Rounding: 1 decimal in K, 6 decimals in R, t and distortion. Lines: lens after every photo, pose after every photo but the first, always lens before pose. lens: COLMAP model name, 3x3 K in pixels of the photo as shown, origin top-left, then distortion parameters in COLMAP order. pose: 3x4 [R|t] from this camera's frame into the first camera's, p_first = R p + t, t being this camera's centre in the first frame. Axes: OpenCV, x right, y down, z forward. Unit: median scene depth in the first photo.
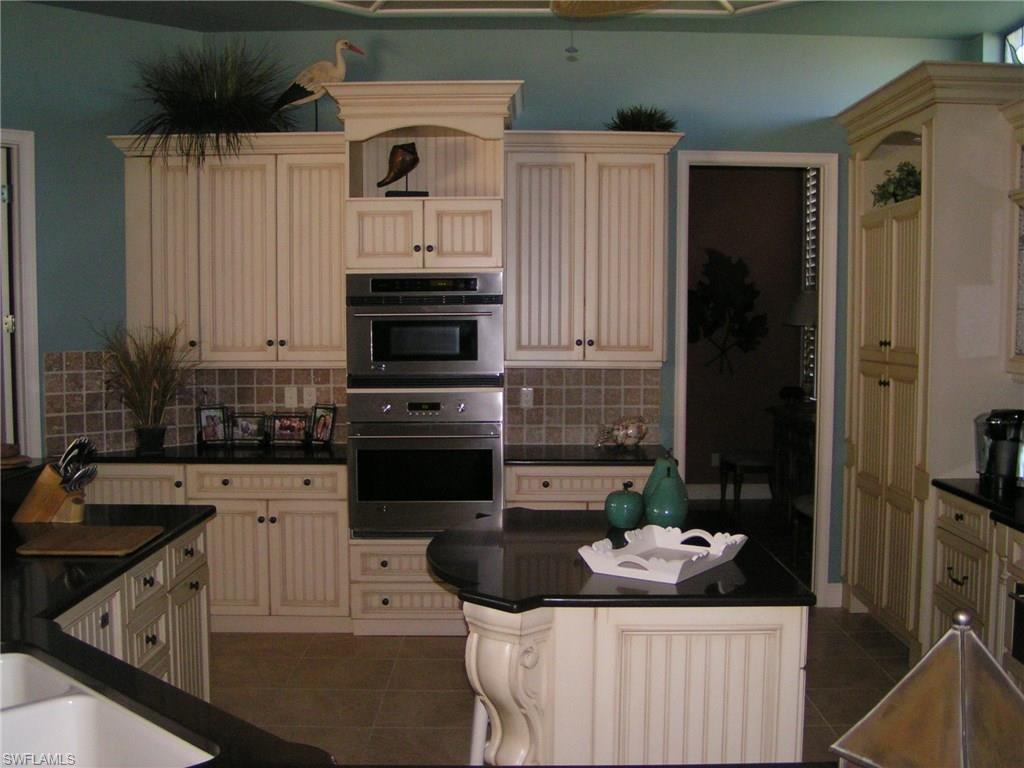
lens RADIAL K [[1144.3, 0, 512.0], [0, 1144.3, 384.0], [0, 0, 1]] dist [-0.209719, 0.268871]
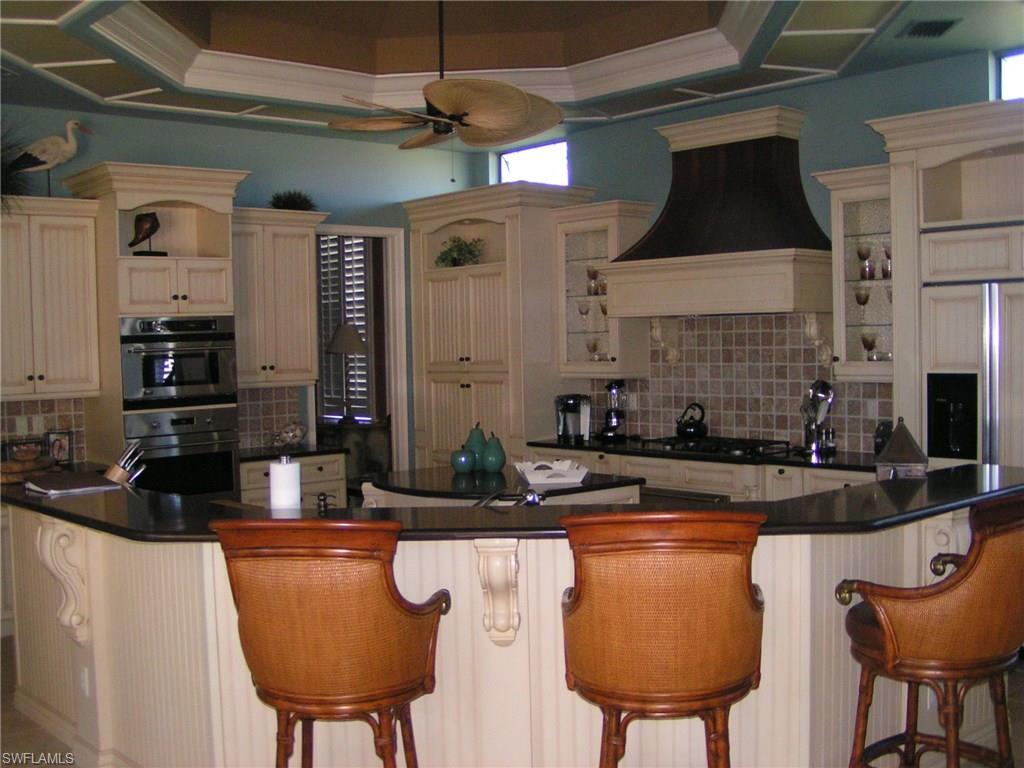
lens RADIAL K [[1144.3, 0, 512.0], [0, 1144.3, 384.0], [0, 0, 1]] dist [-0.209719, 0.268871]
pose [[0.747264, -0.046052, 0.662930, -0.596544], [0.067473, 0.997698, -0.006749, 0.010518], [-0.661093, 0.049773, 0.748651, -0.170784]]
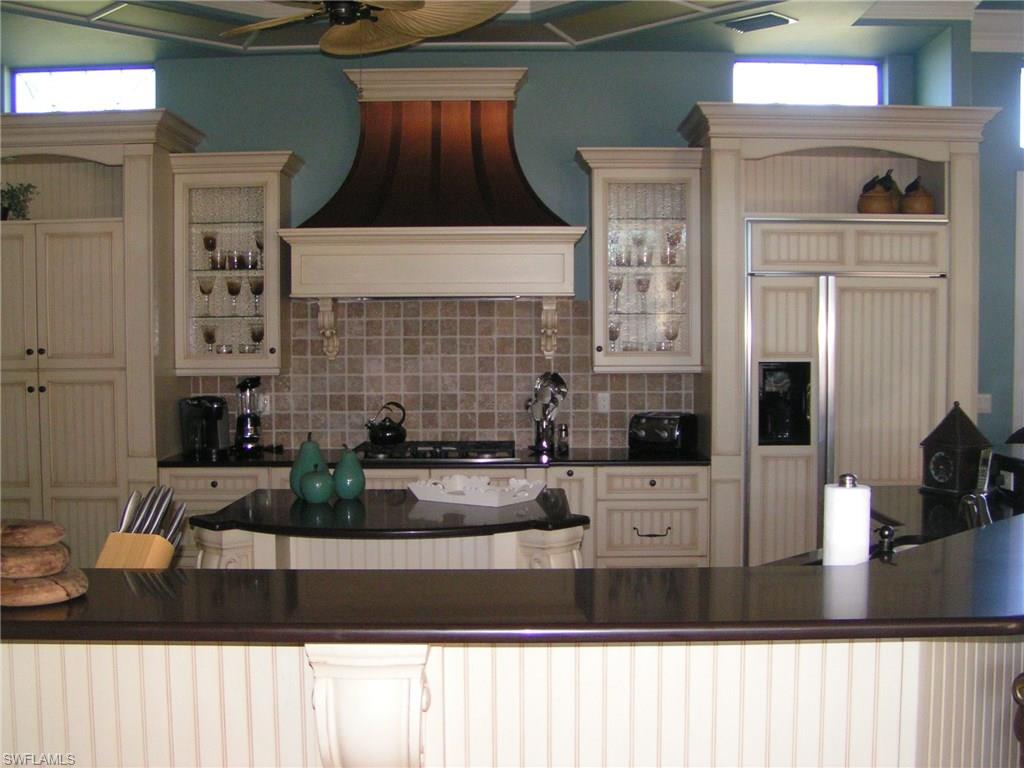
lens RADIAL K [[1144.3, 0, 512.0], [0, 1144.3, 384.0], [0, 0, 1]] dist [-0.209719, 0.268871]
pose [[0.003377, -0.052403, 0.998620, -0.672808], [0.069389, 0.996231, 0.052043, -0.027671], [-0.997584, 0.069117, 0.007001, 0.515514]]
